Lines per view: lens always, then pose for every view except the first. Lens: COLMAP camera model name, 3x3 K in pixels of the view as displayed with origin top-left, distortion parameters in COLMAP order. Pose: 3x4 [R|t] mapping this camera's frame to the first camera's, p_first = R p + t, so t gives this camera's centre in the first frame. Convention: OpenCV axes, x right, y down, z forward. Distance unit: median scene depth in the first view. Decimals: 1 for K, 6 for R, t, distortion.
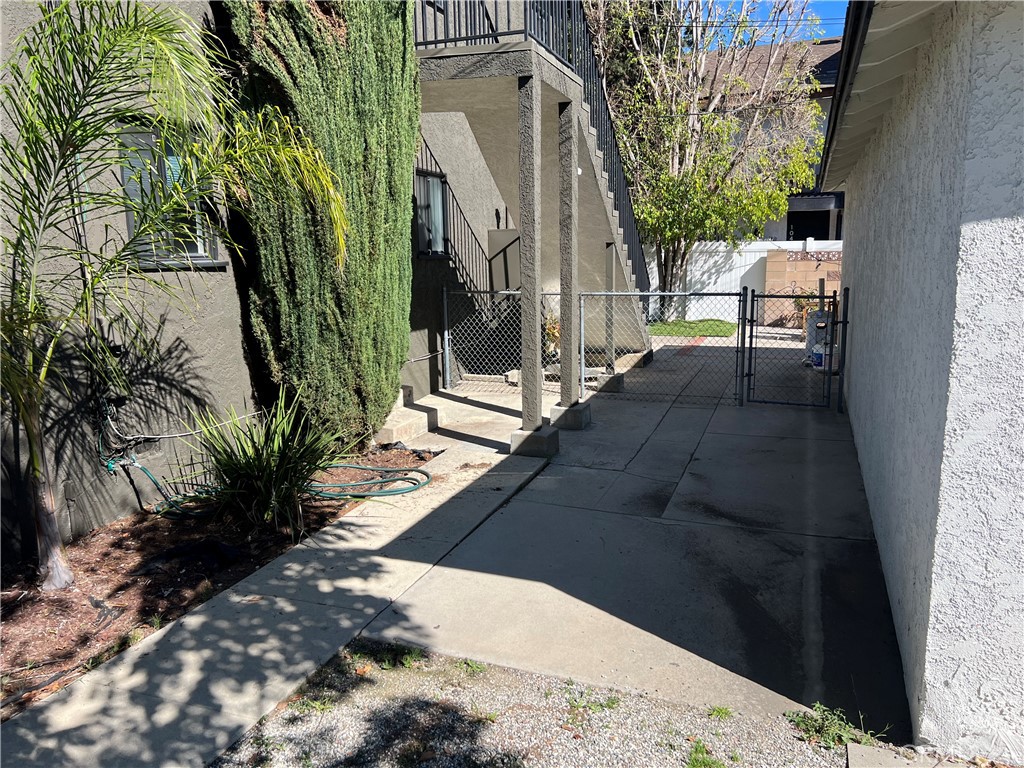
lens RADIAL K [[782.5, 0, 510.5], [0, 782.5, 382.3], [0, 0, 1]] dist [0.067788, -0.068533]
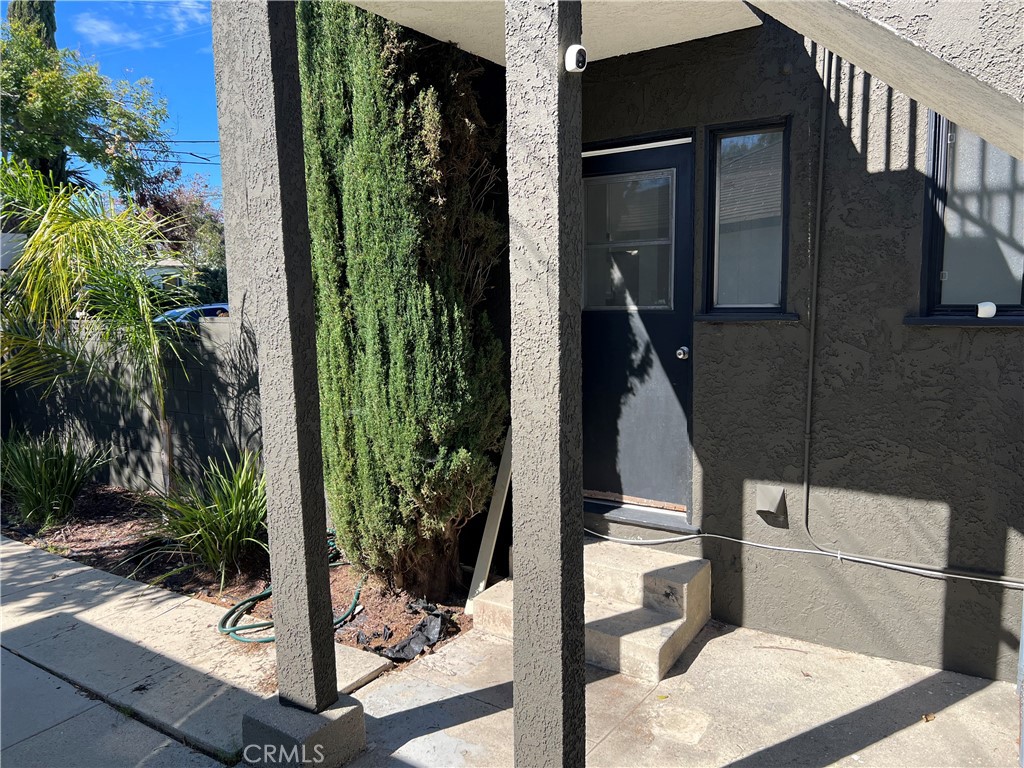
lens RADIAL K [[782.5, 0, 504.0], [0, 782.5, 379.4], [0, 0, 1]] dist [0.067788, -0.068533]
pose [[-0.255188, 0.128579, -0.958304, 0.613591], [-0.138172, 0.976097, 0.167760, -0.319935], [0.956968, 0.175221, -0.231322, 1.708188]]
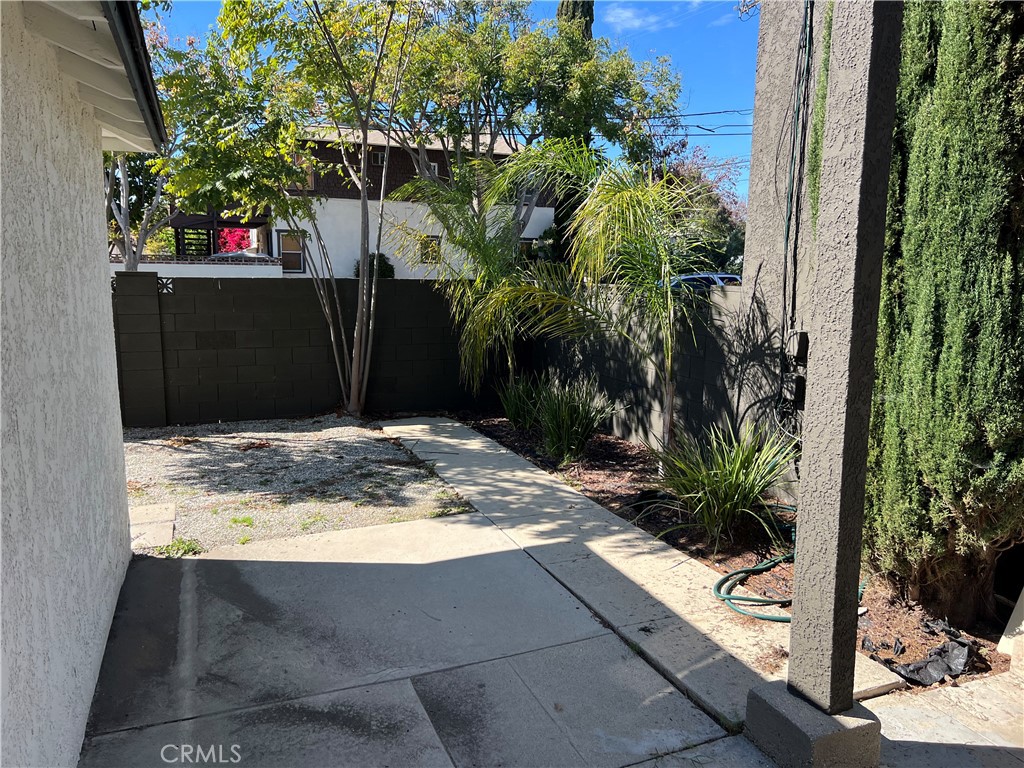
lens RADIAL K [[782.5, 0, 519.0], [0, 782.5, 381.7], [0, 0, 1]] dist [0.067788, -0.068533]
pose [[-0.737557, 0.106171, -0.666887, 0.619492], [-0.114605, 0.953557, 0.278559, -0.307674], [0.665489, 0.281882, -0.691135, 1.648838]]
